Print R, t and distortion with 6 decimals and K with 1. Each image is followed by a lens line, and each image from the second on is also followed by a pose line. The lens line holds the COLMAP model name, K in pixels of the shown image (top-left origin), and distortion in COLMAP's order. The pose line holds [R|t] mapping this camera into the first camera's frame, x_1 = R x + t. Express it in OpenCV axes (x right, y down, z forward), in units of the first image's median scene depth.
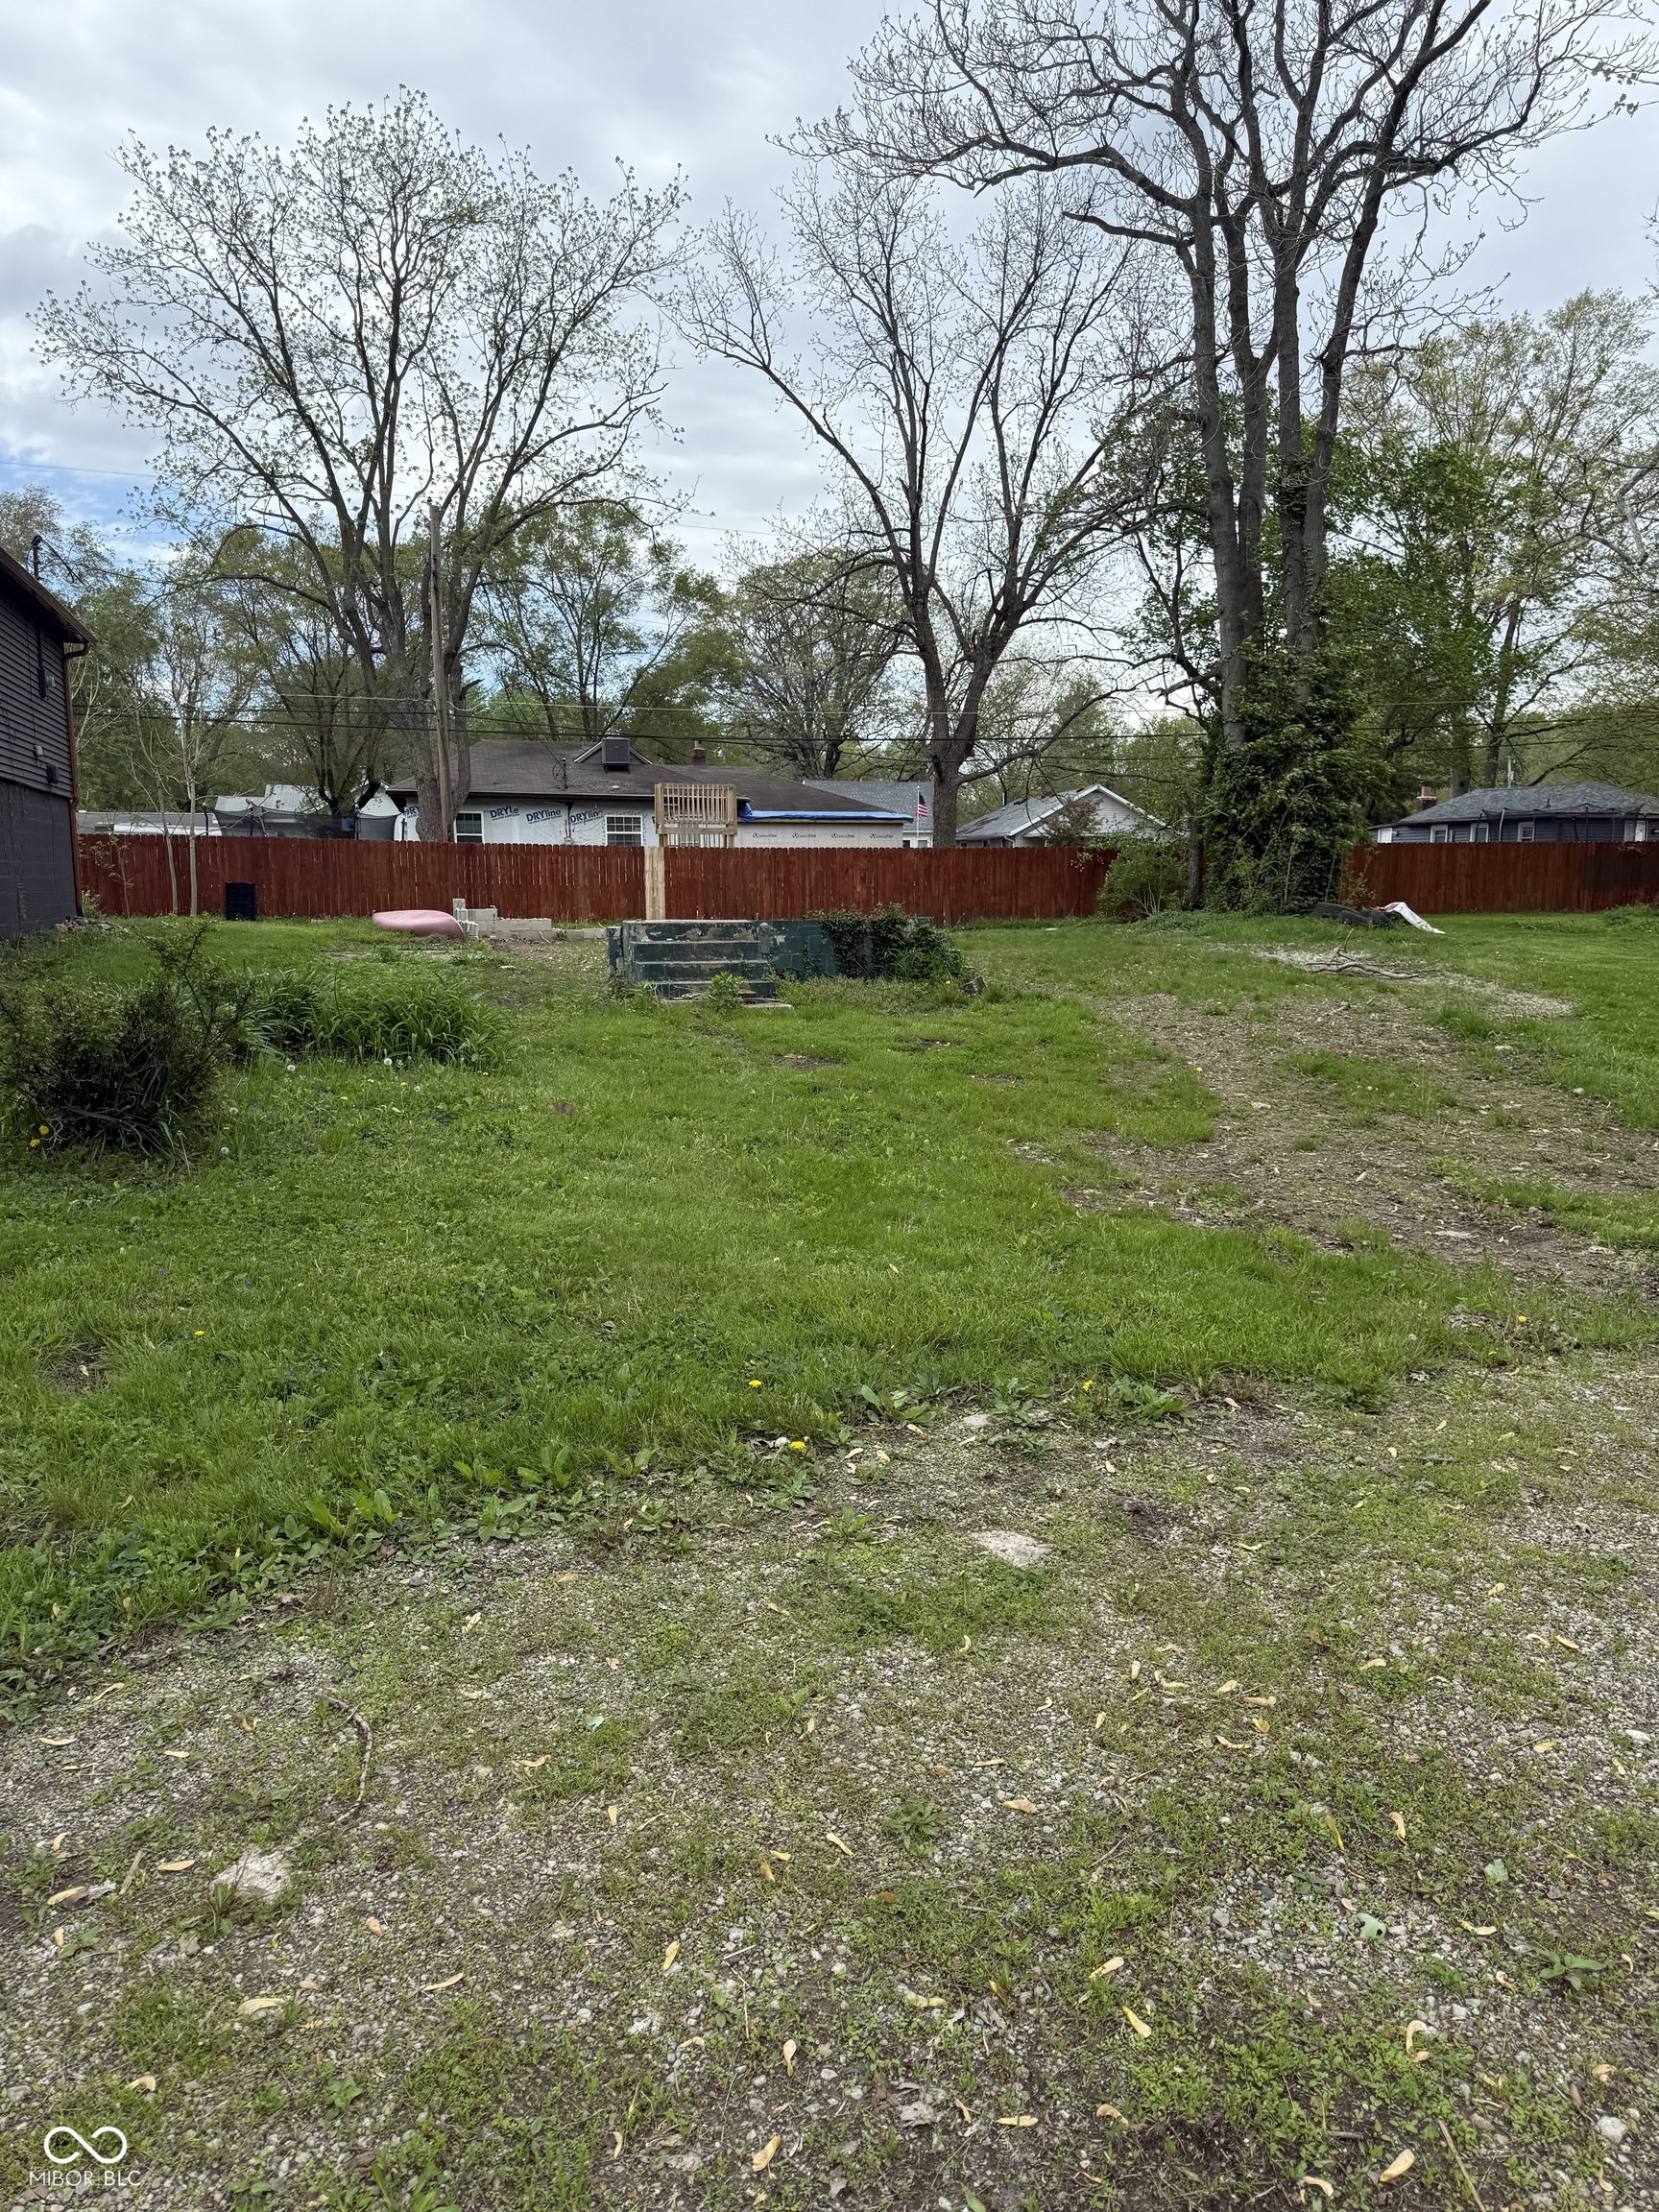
lens RADIAL K [[1588.5, 0, 824.6], [0, 1588.5, 1122.5], [0, 0, 1]] dist [0.042646, -0.038688]
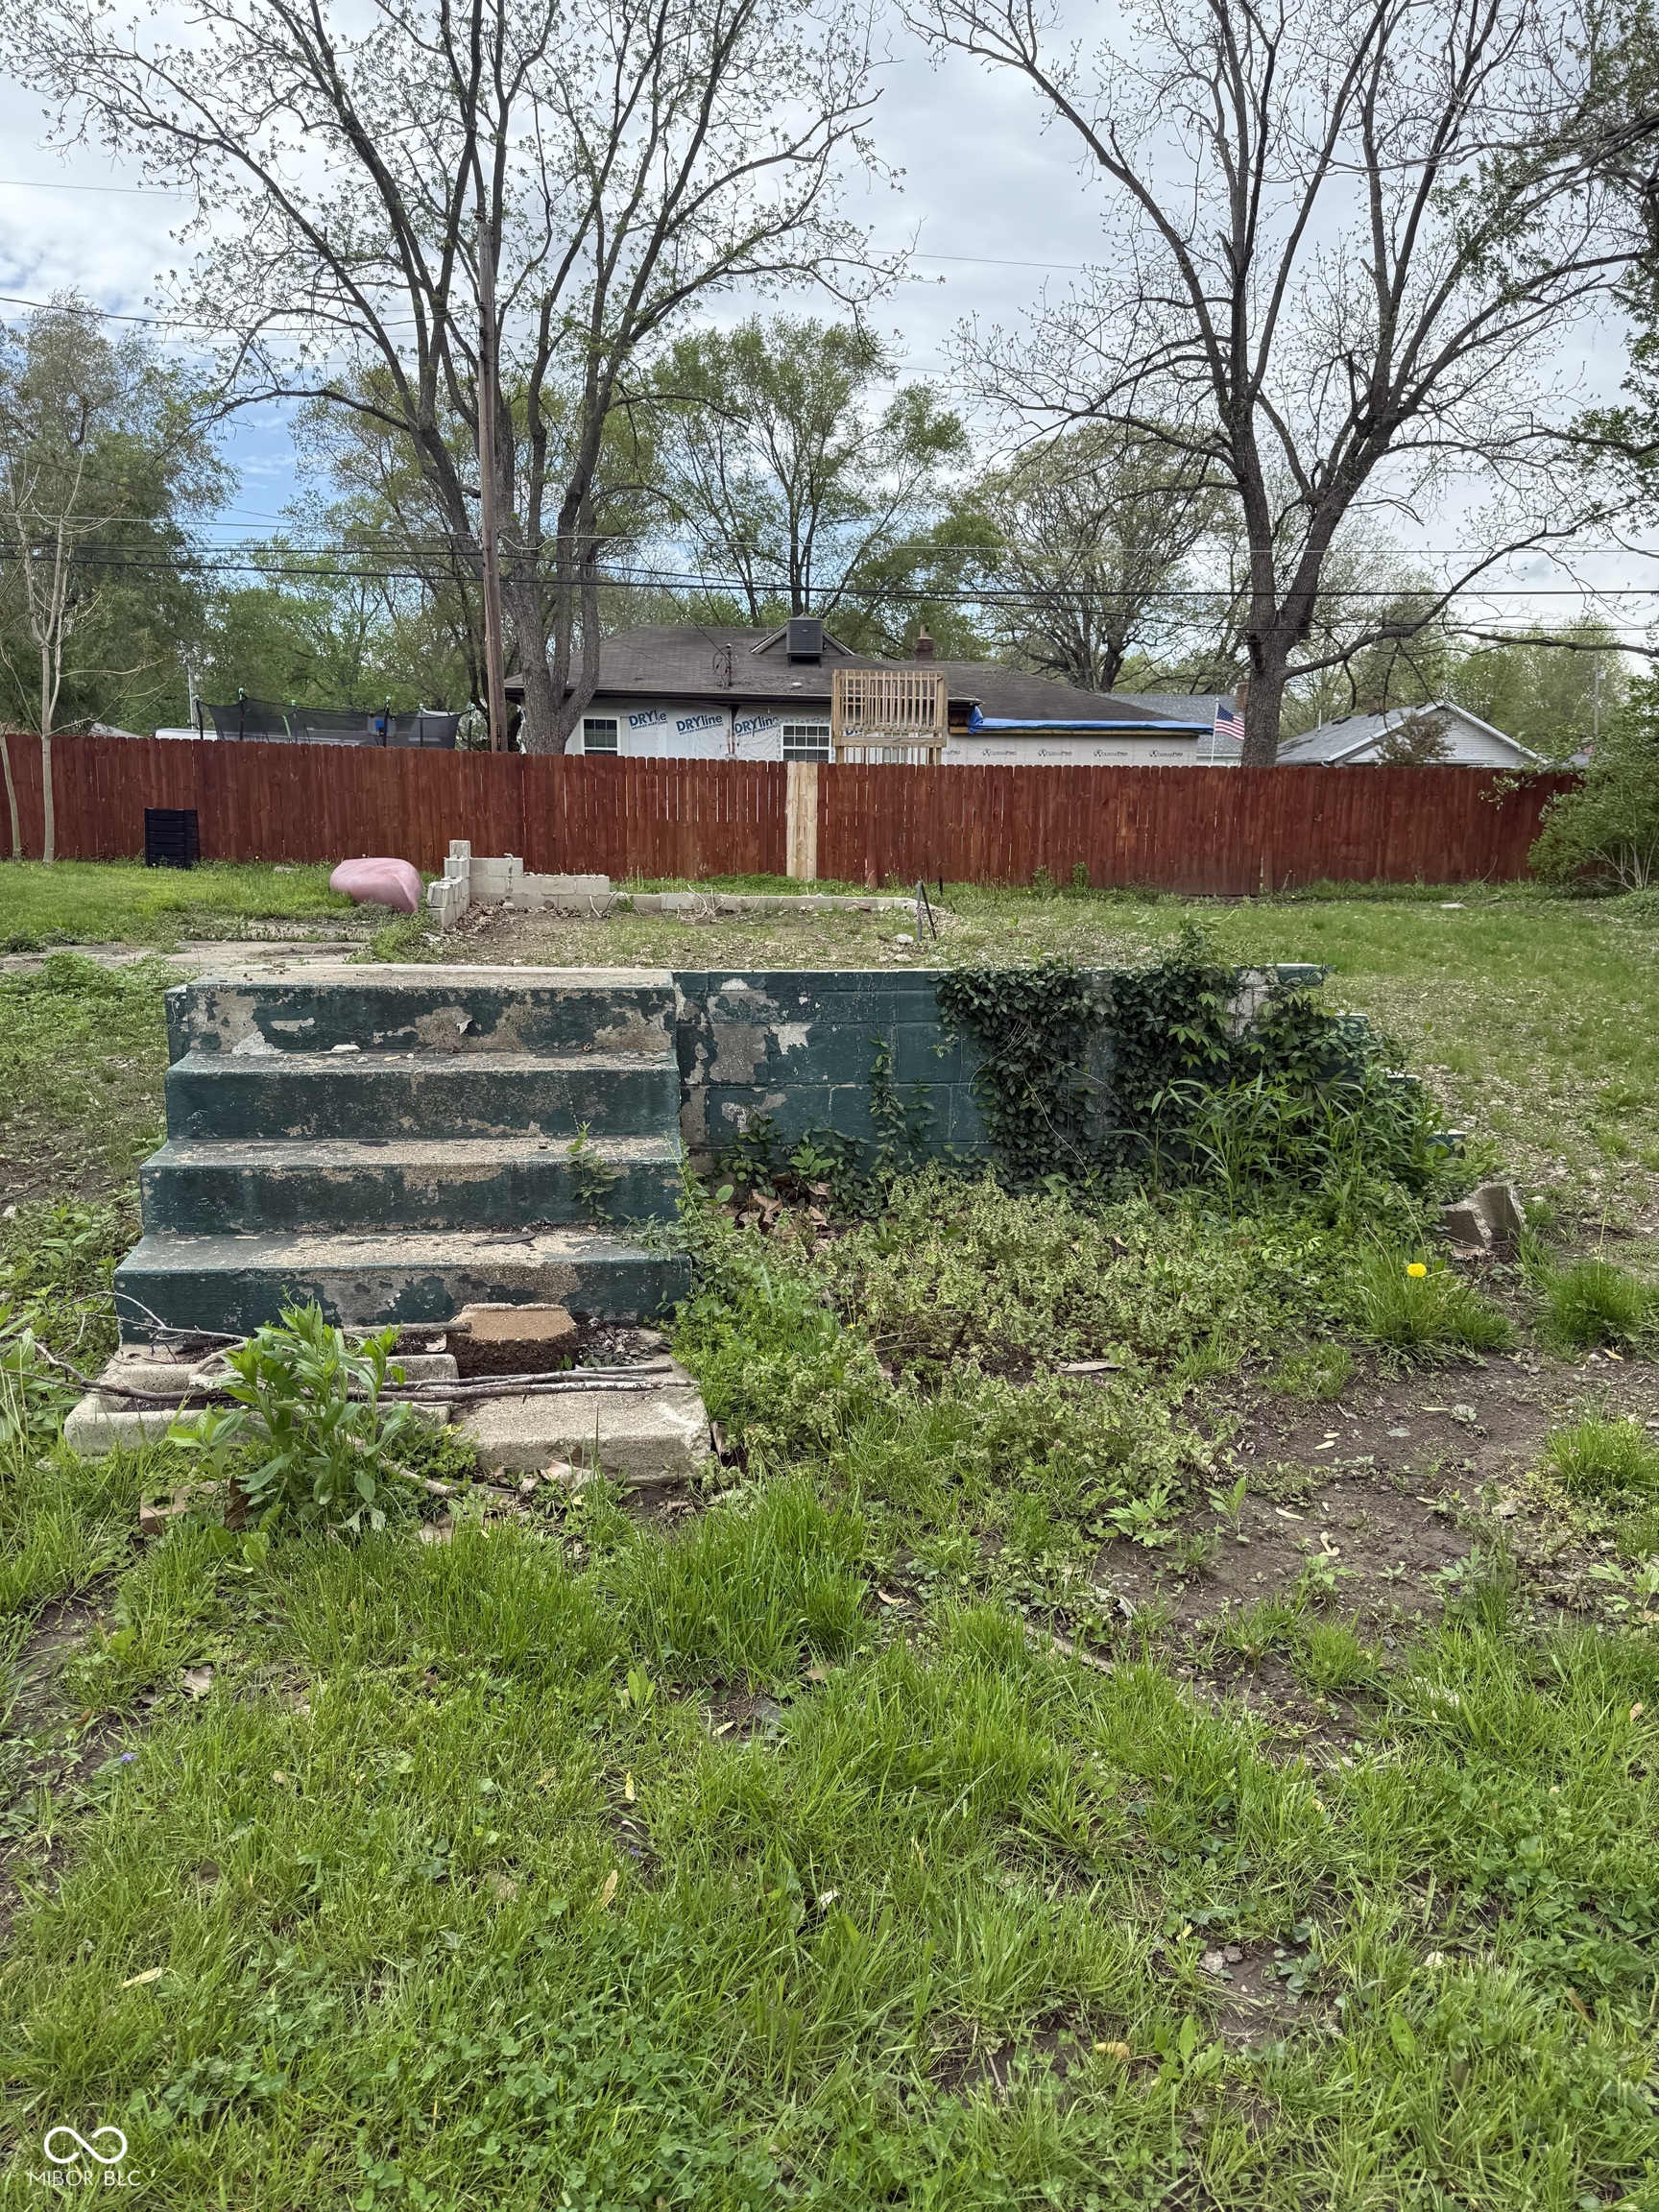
lens RADIAL K [[1588.5, 0, 822.4], [0, 1588.5, 1089.1], [0, 0, 1]] dist [0.042646, -0.038688]
pose [[0.984743, 0.043687, -0.168443, 0.011047], [-0.039877, 0.998868, 0.025938, -0.045868], [0.169385, -0.018826, 0.985370, 0.286832]]
